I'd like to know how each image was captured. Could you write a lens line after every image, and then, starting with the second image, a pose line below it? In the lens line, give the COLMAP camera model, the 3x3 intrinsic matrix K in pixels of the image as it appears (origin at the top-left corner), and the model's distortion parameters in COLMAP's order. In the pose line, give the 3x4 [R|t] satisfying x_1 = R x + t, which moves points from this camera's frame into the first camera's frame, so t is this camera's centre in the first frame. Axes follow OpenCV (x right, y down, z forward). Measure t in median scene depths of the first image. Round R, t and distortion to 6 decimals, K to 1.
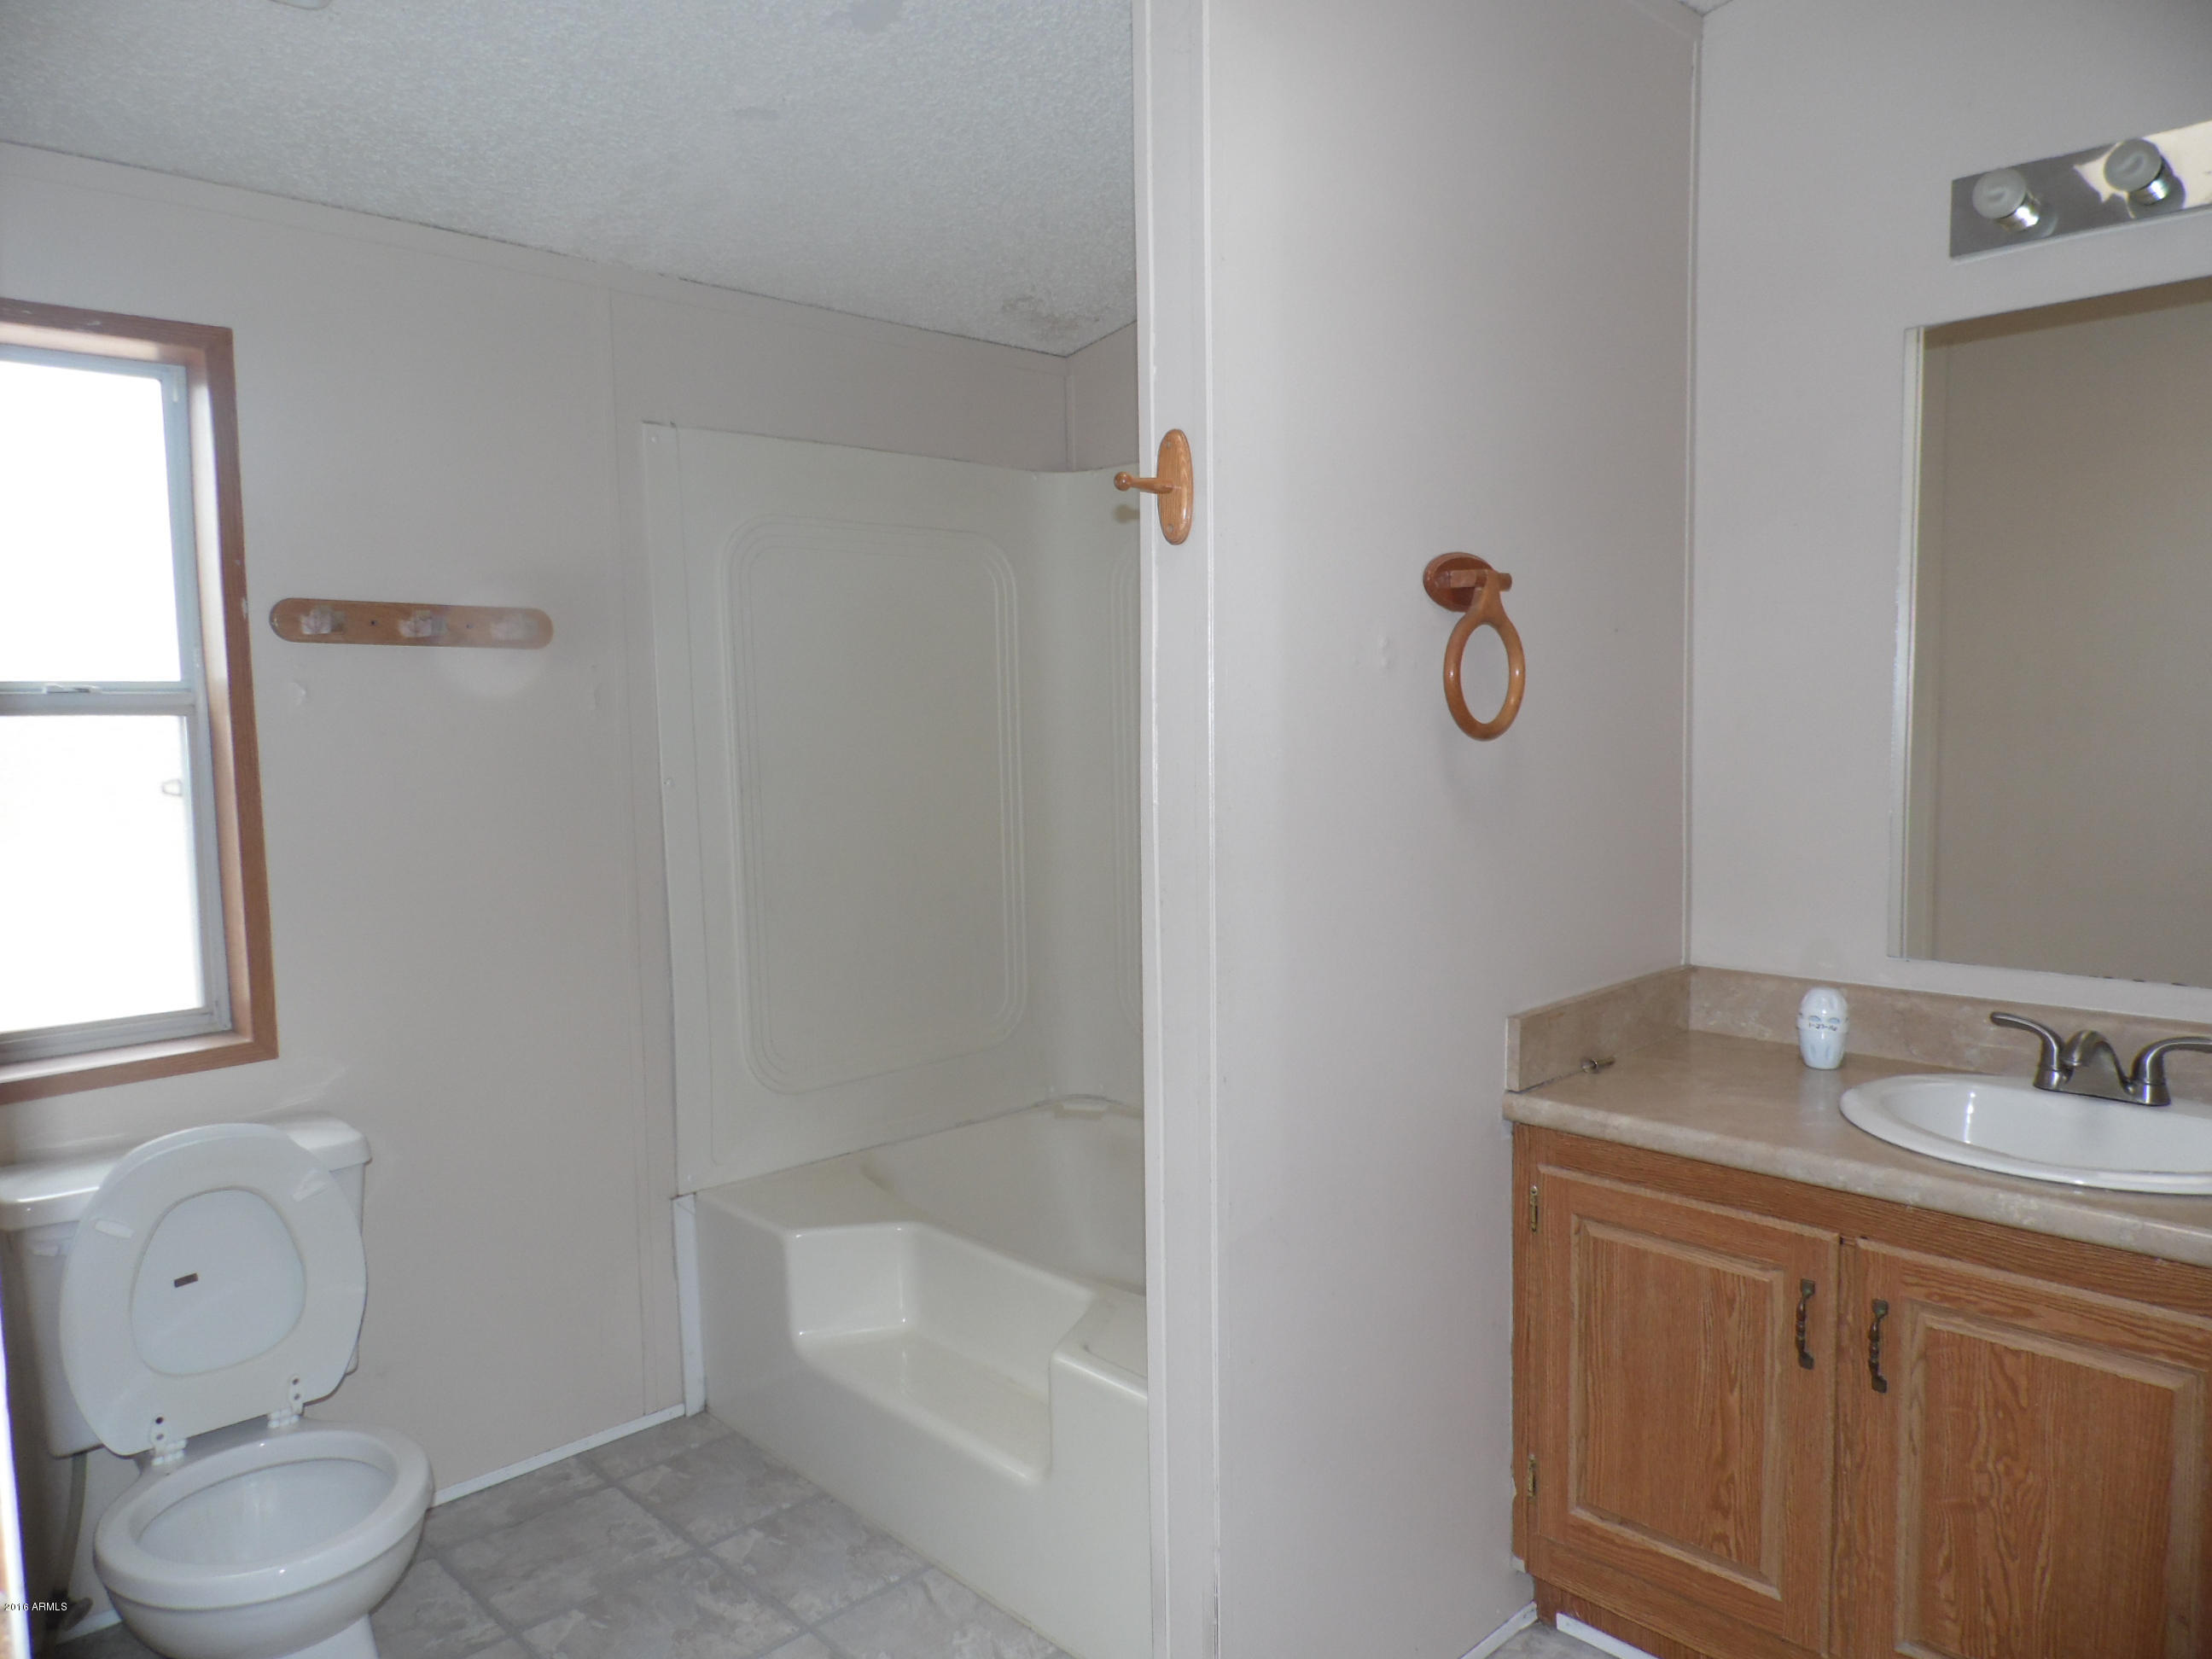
lens RADIAL K [[1468.1, 0, 1102.6], [0, 1468.1, 822.0], [0, 0, 1]] dist [0.000865, -0.007841]
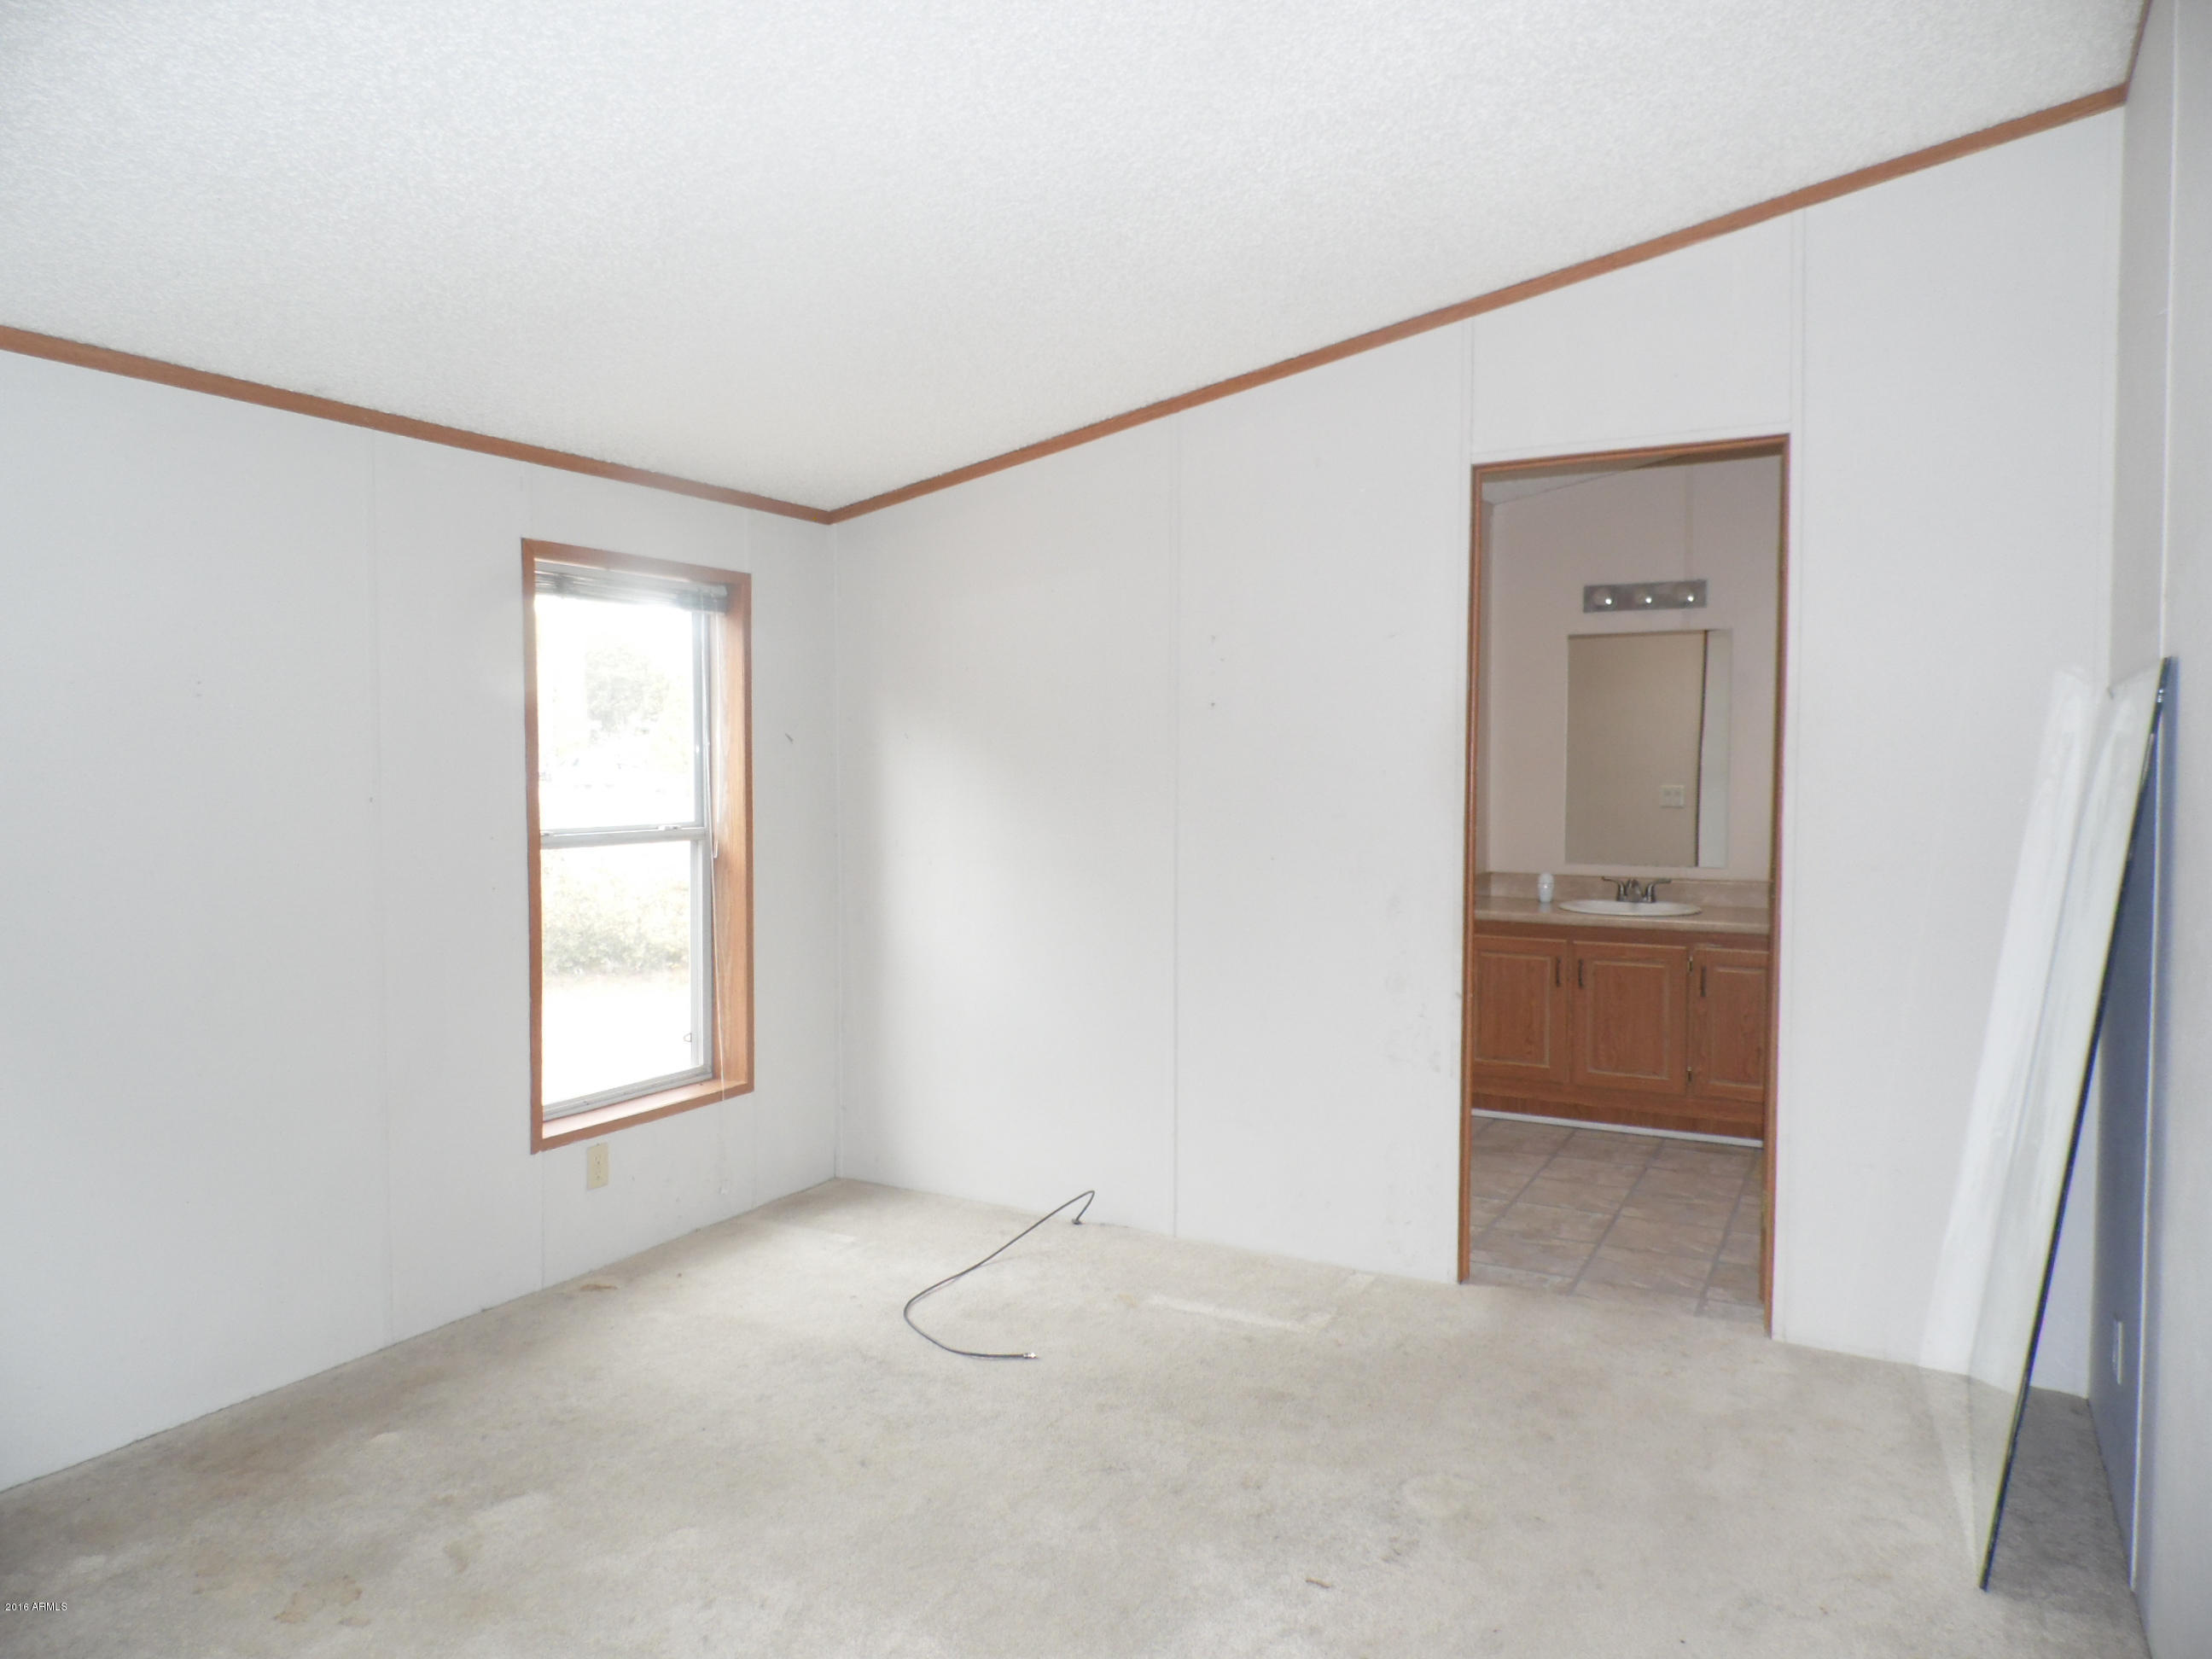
lens RADIAL K [[1468.1, 0, 1109.8], [0, 1468.1, 835.0], [0, 0, 1]] dist [0.000865, -0.007841]
pose [[0.952410, 0.008402, 0.304704, -1.318787], [0.004161, 0.999169, -0.040557, 0.174018], [-0.304791, 0.039894, 0.951583, -1.608117]]
